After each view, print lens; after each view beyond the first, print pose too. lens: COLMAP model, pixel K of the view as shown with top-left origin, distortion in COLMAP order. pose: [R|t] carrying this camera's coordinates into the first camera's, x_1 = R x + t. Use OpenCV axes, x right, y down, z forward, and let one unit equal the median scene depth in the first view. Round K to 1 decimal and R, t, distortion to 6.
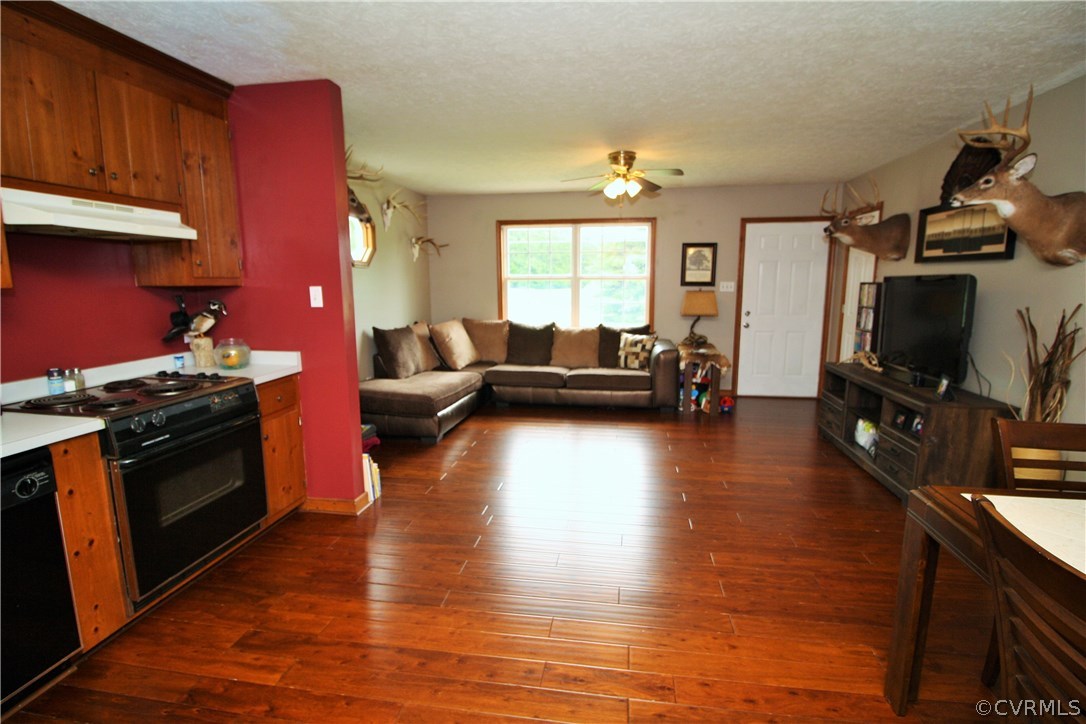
lens RADIAL K [[507.0, 0, 550.2], [0, 507.0, 360.0], [0, 0, 1]] dist [0.000726, -0.012805]
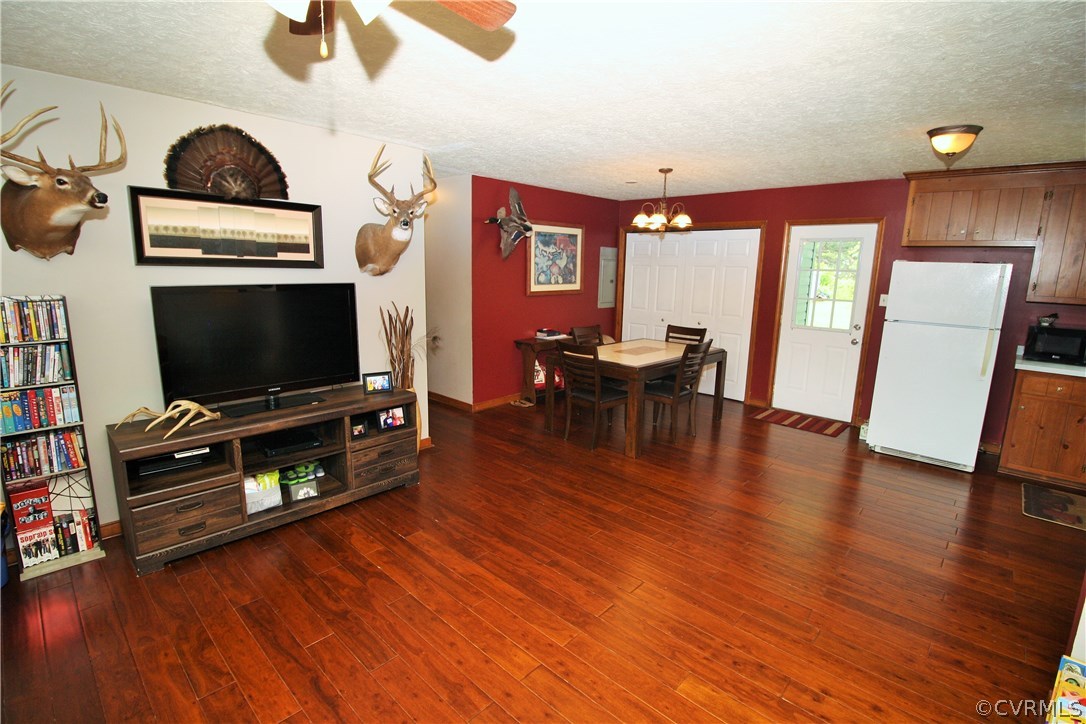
lens RADIAL K [[505.6, 0, 550.4], [0, 505.6, 363.1], [0, 0, 1]] dist [-0.000594, -0.012931]
pose [[-0.828832, -0.119951, 0.546489, -0.113765], [0.065944, 0.948997, 0.308312, -0.223738], [-0.555598, 0.291576, -0.778649, 1.181258]]
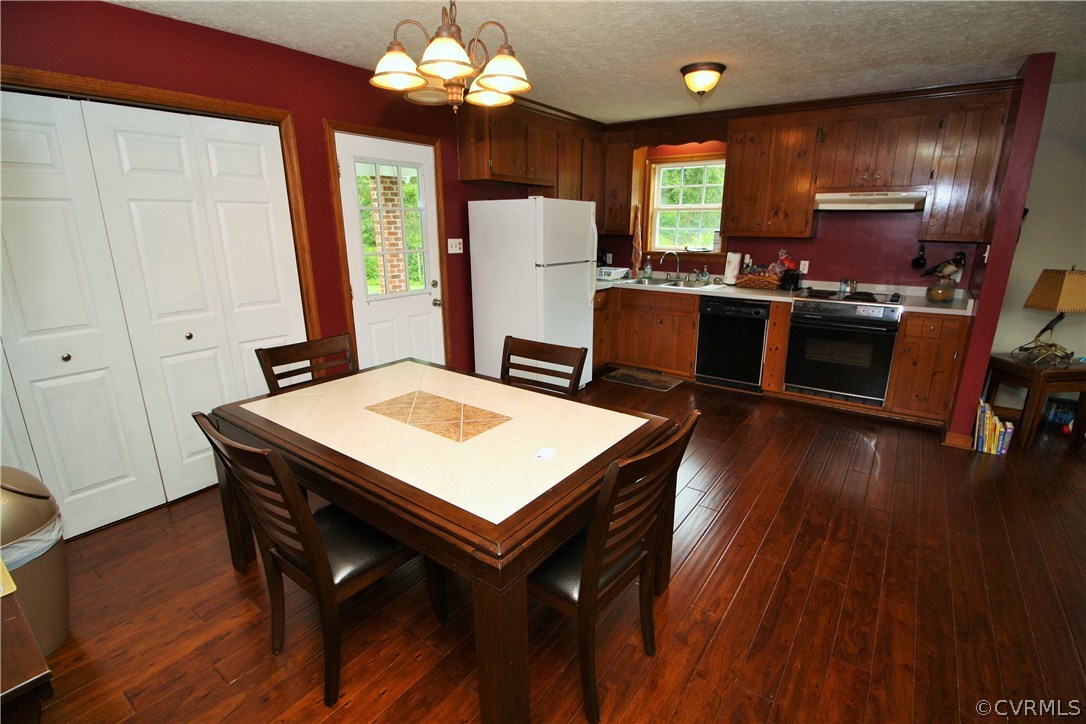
lens RADIAL K [[504.5, 0, 550.0], [0, 504.5, 366.7], [0, 0, 1]] dist [-0.002945, -0.012694]
pose [[-0.451518, 0.247960, -0.857116, 0.687206], [-0.134061, 0.930853, 0.339913, -0.092924], [0.882133, 0.268383, -0.387055, 0.422028]]
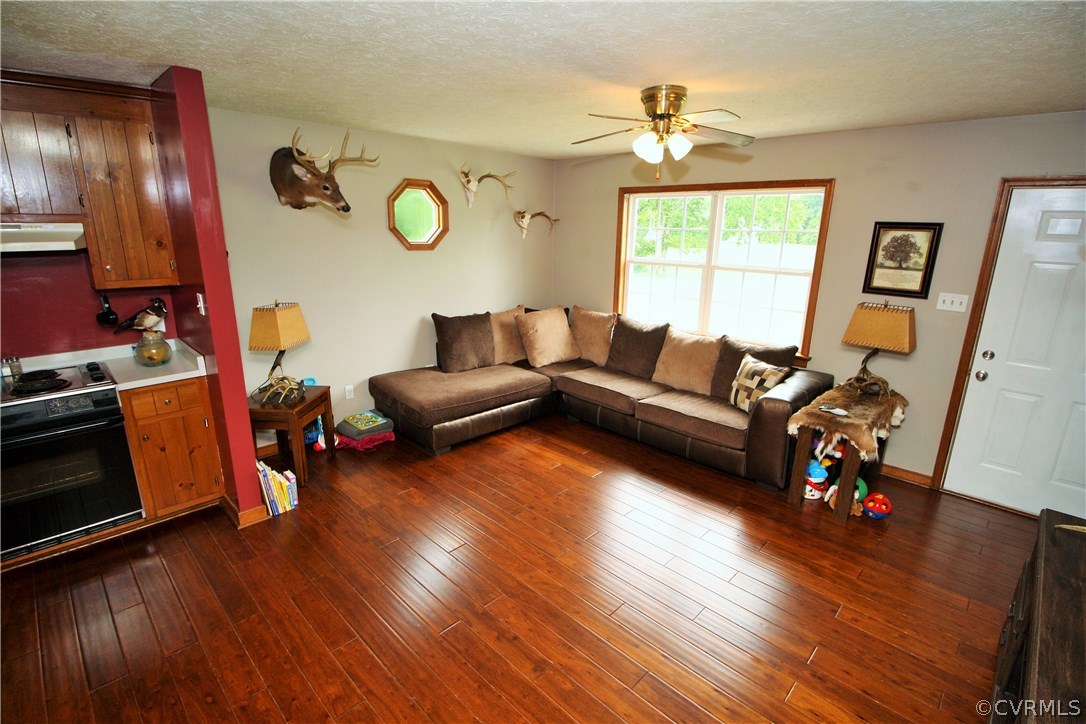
lens RADIAL K [[505.6, 0, 550.4], [0, 505.6, 363.1], [0, 0, 1]] dist [-0.000594, -0.012931]
pose [[0.817460, 0.167280, -0.551159, 0.417765], [-0.109314, 0.984564, 0.136691, -0.145586], [0.565517, -0.051490, 0.823128, 0.390533]]
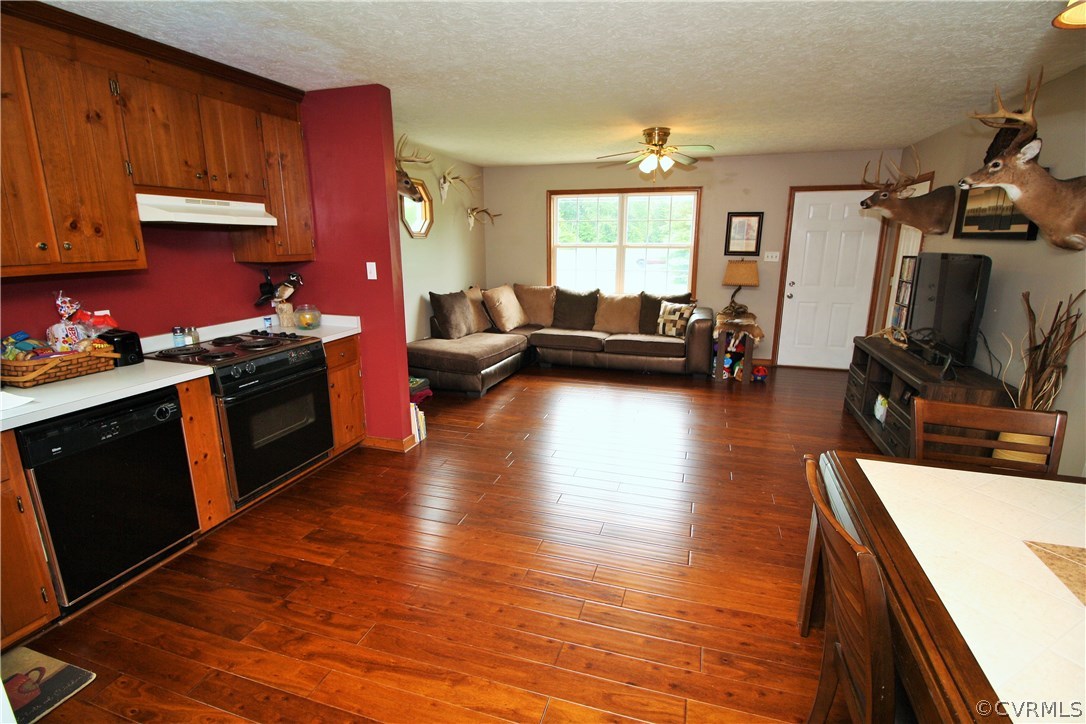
lens RADIAL K [[507.9, 0, 549.3], [0, 507.9, 359.7], [0, 0, 1]] dist [0.003788, -0.013089]
pose [[0.989097, 0.037328, -0.142458, 0.089203], [-0.025992, 0.996406, 0.080621, -0.015588], [0.144955, -0.076039, 0.986512, -0.094157]]
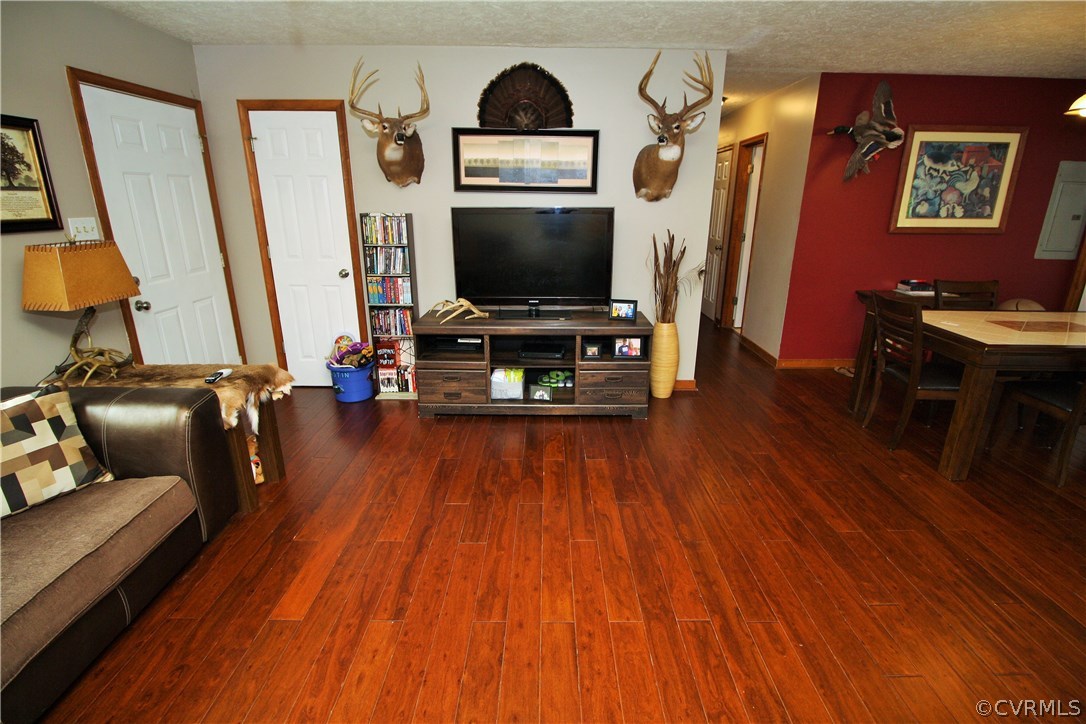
lens RADIAL K [[505.6, 0, 550.4], [0, 505.6, 363.1], [0, 0, 1]] dist [-0.000594, -0.012931]
pose [[-0.157485, -0.300658, 0.940640, -0.217146], [0.144886, 0.935184, 0.323171, -0.161693], [-0.976835, 0.187180, -0.103716, 0.926701]]
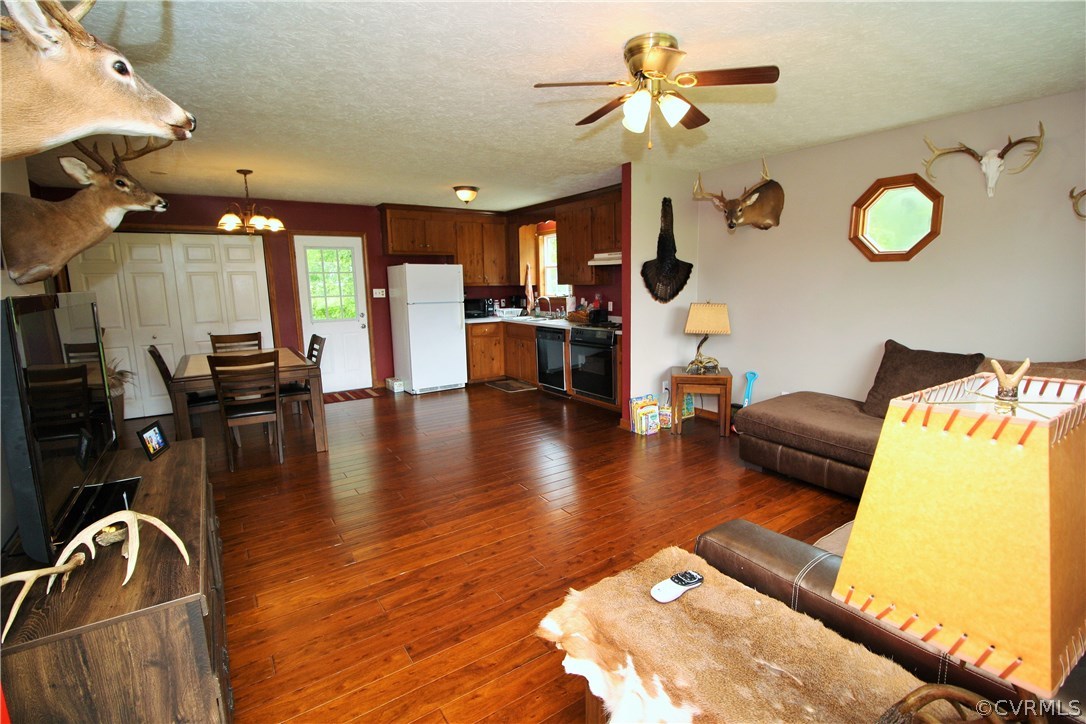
lens RADIAL K [[504.5, 0, 550.0], [0, 504.5, 366.7], [0, 0, 1]] dist [-0.002945, -0.012694]
pose [[-0.729416, 0.129566, -0.671688, 0.594279], [-0.084229, 0.957417, 0.276150, -0.217919], [0.678865, 0.258004, -0.687442, 1.345729]]
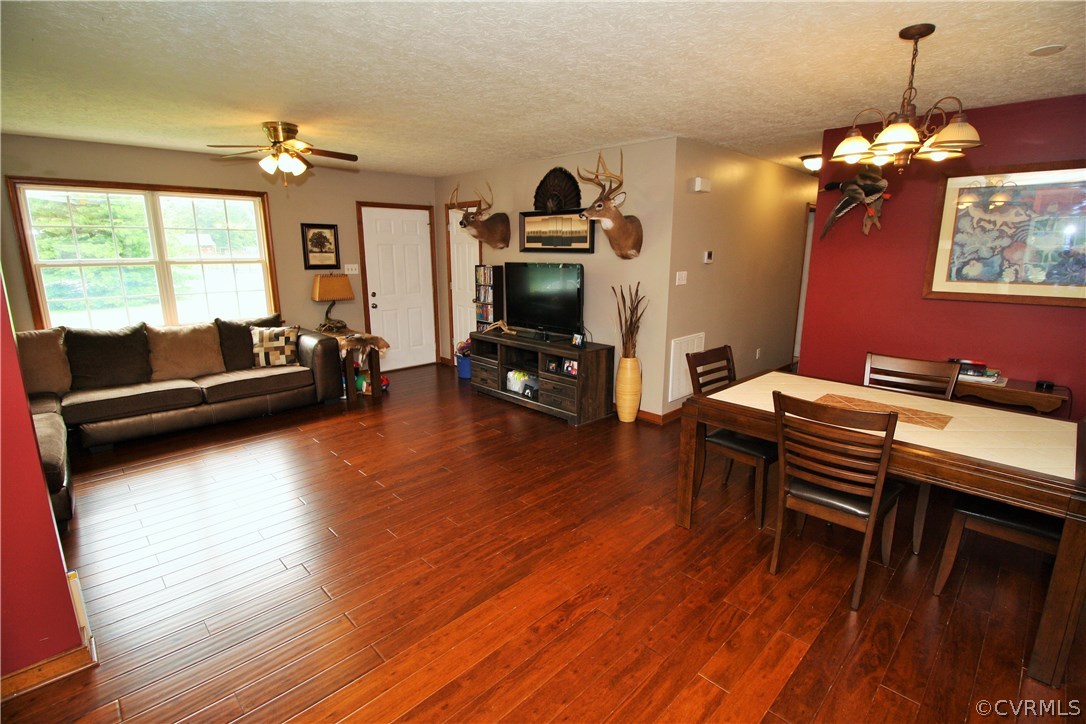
lens RADIAL K [[507.0, 0, 550.2], [0, 507.0, 360.0], [0, 0, 1]] dist [0.000726, -0.012805]
pose [[0.594878, -0.166786, 0.786322, -0.330174], [0.119232, 0.985724, 0.118878, -0.054124], [-0.794924, 0.023037, 0.606272, 0.108783]]
